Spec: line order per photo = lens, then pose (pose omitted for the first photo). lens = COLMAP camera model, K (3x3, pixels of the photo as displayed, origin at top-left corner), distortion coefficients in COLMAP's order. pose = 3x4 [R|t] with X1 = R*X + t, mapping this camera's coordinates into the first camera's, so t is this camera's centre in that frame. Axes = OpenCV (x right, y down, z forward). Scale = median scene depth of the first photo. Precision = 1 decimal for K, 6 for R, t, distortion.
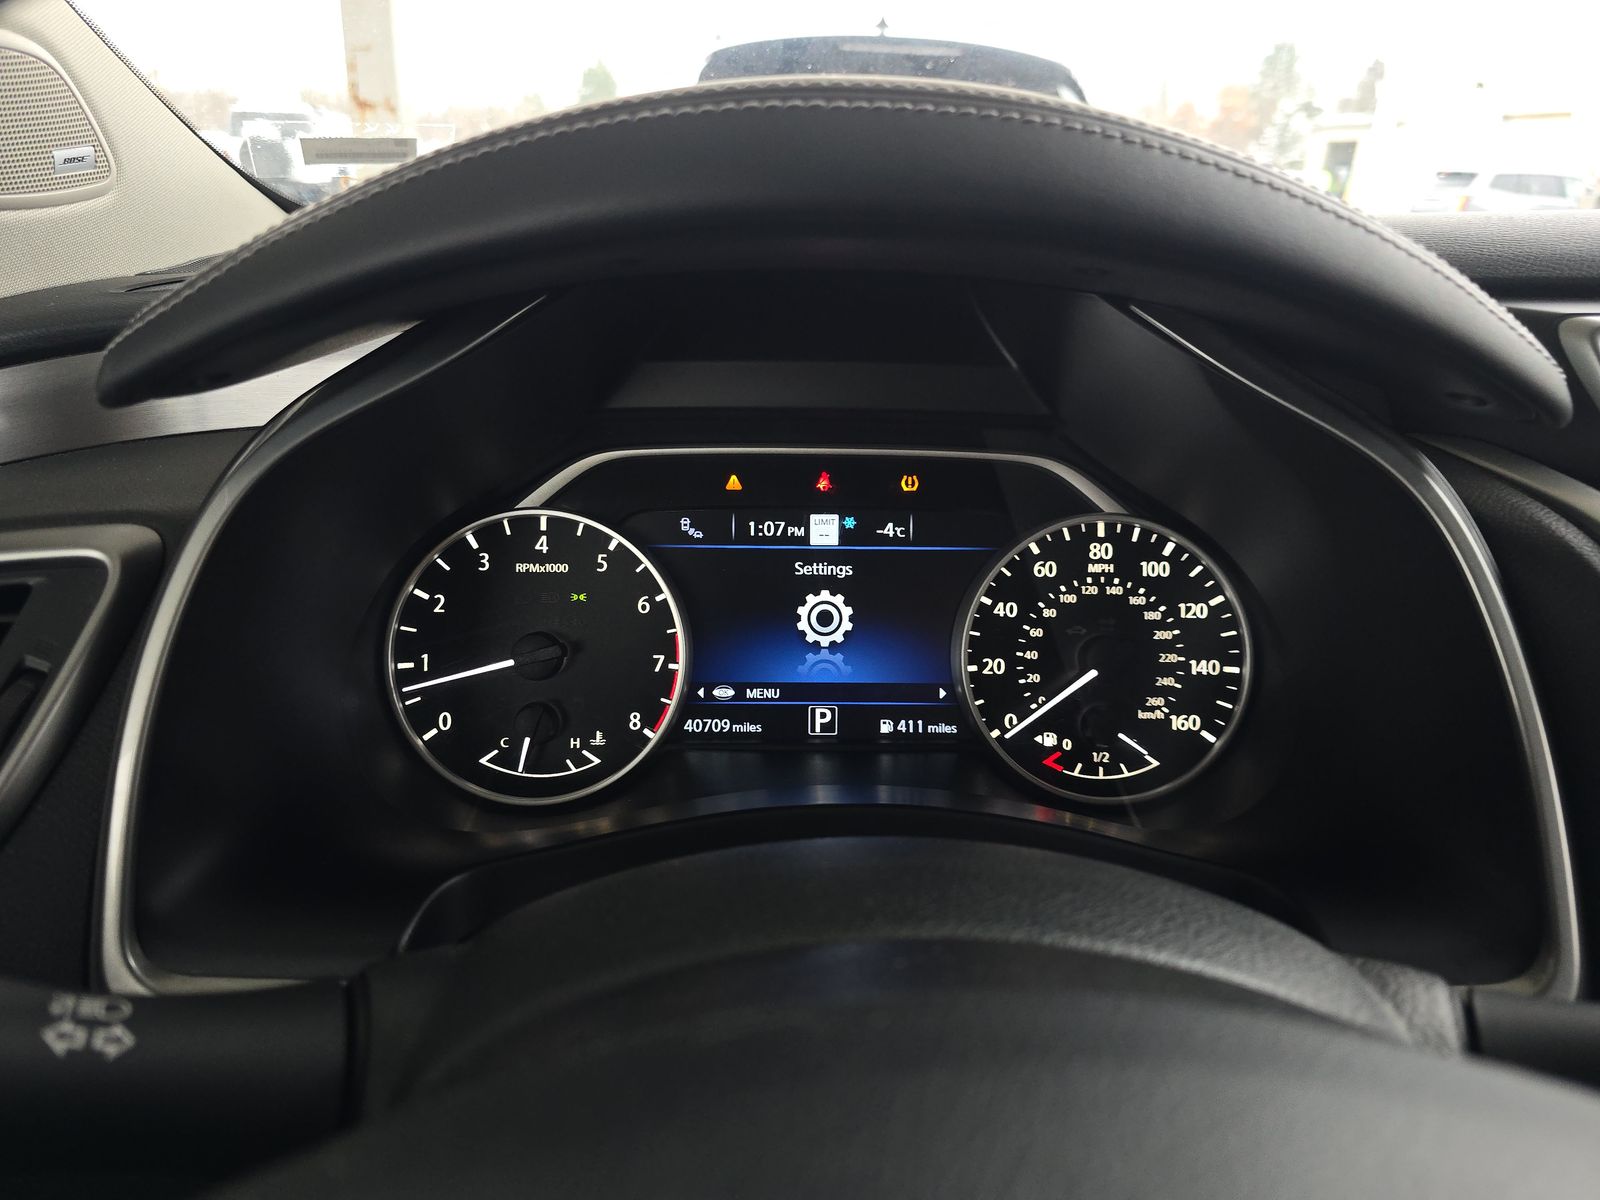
lens RADIAL K [[1085.1, 0, 800.0], [0, 1085.1, 600.0], [0, 0, 1]] dist [0.050634, -0.053712]
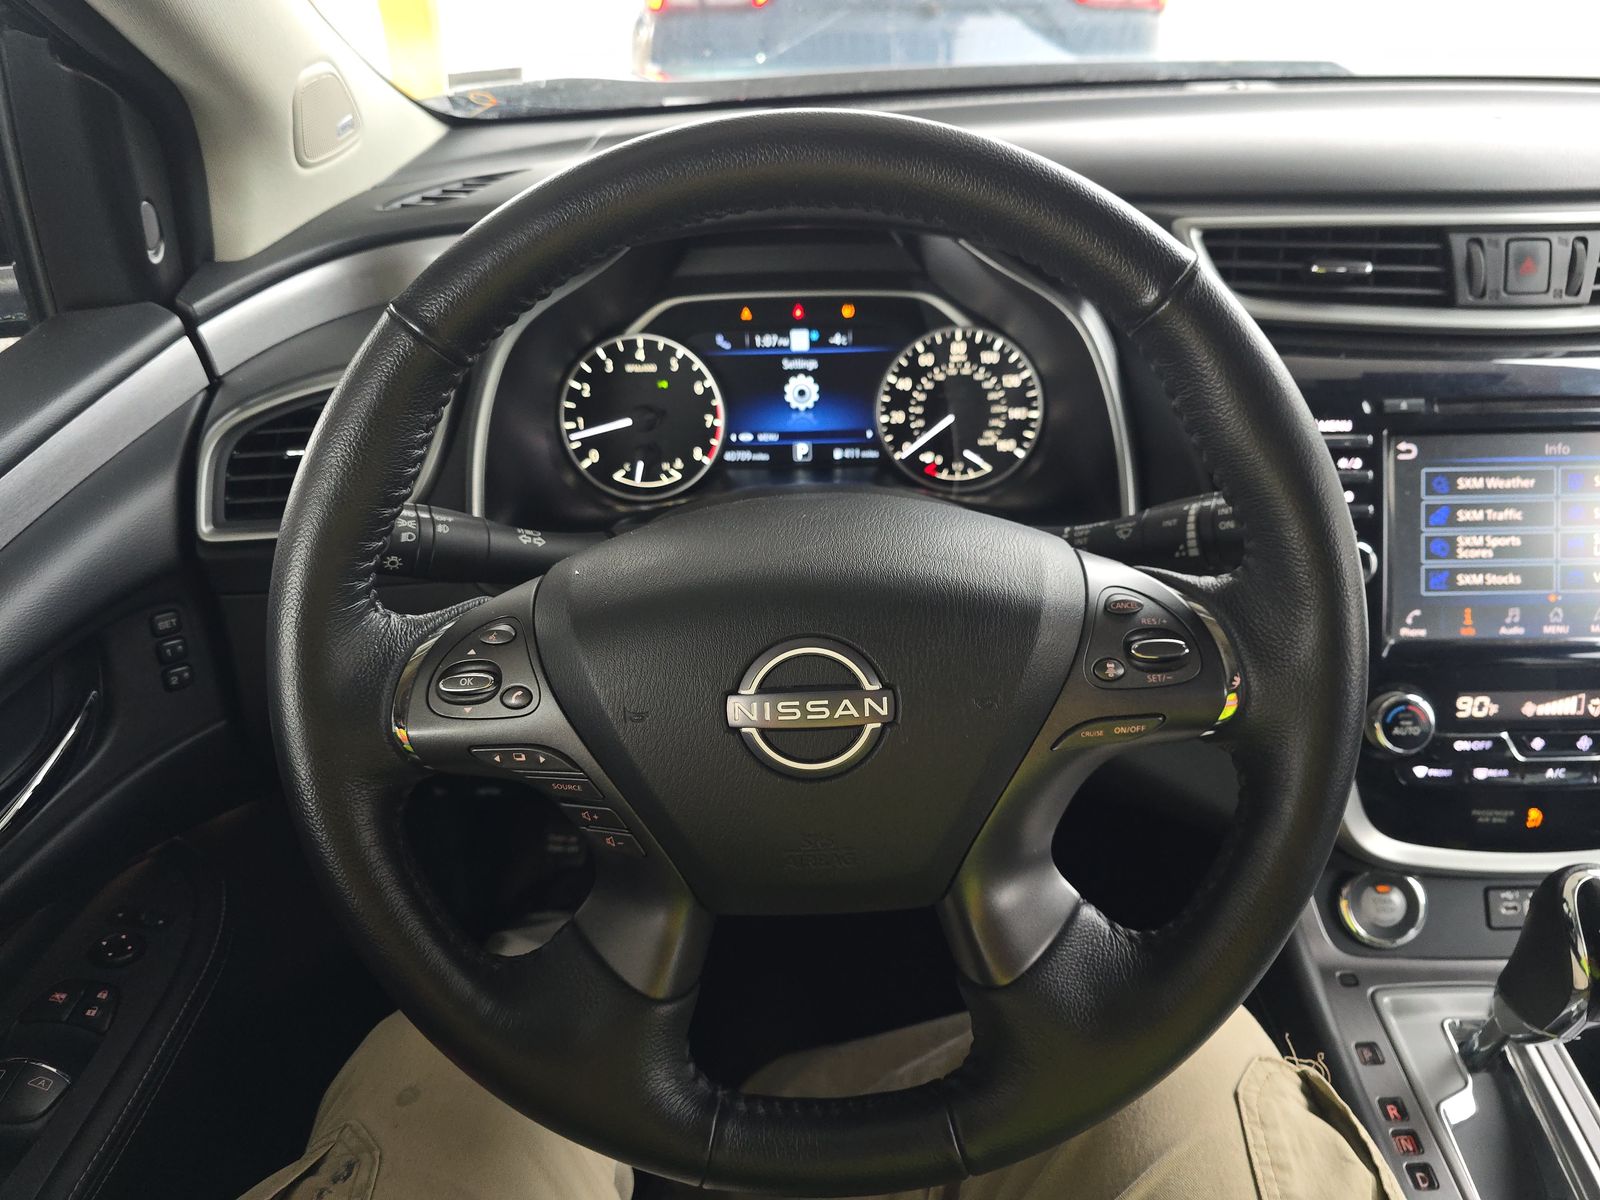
lens RADIAL K [[1079.9, 0, 808.2], [0, 1079.9, 600.6], [0, 0, 1]] dist [0.050978, -0.039923]
pose [[0.999247, -0.026570, -0.028292, 0.075016], [0.031590, 0.980269, 0.195128, 0.005471], [0.022549, -0.195875, 0.980370, -0.788844]]
